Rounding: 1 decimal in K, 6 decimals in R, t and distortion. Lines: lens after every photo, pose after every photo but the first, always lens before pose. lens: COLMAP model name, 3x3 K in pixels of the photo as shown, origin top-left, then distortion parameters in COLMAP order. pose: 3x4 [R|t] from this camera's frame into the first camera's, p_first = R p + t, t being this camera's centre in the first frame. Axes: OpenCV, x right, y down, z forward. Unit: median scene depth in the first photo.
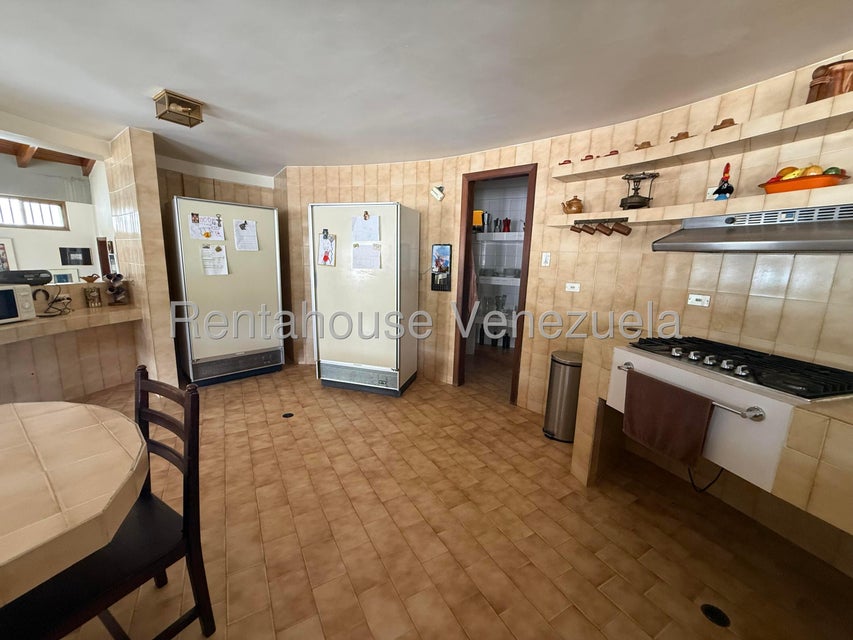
lens RADIAL K [[341.4, 0, 422.6], [0, 341.4, 317.4], [0, 0, 1]] dist [0.000894, -0.000081]
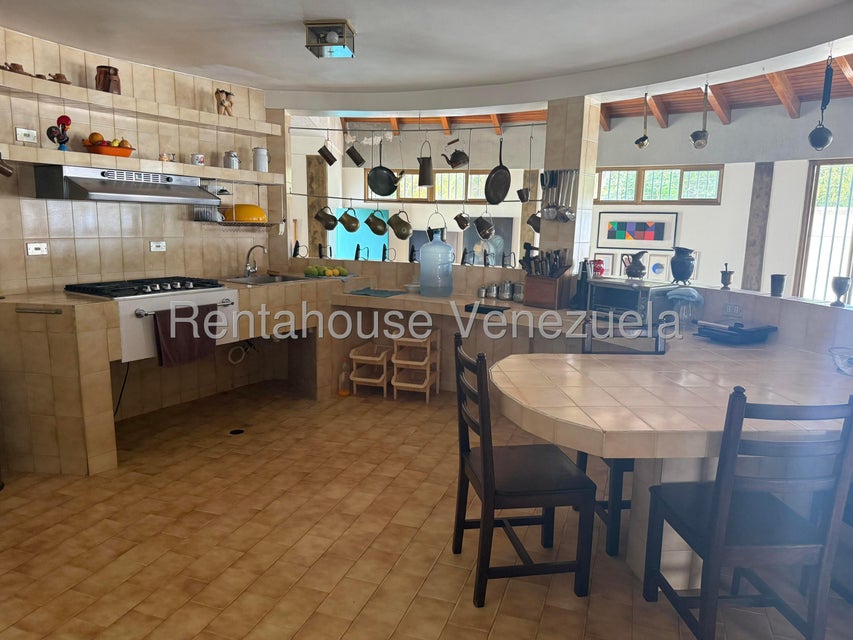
lens RADIAL K [[601.0, 0, 426.5], [0, 601.0, 320.0], [0, 0, 1]] dist [0.064968, -0.092786]
pose [[-0.648100, -0.171999, 0.741877, -1.244244], [0.089162, 0.950324, 0.298218, -0.288293], [-0.756317, 0.259423, -0.600570, 1.346326]]
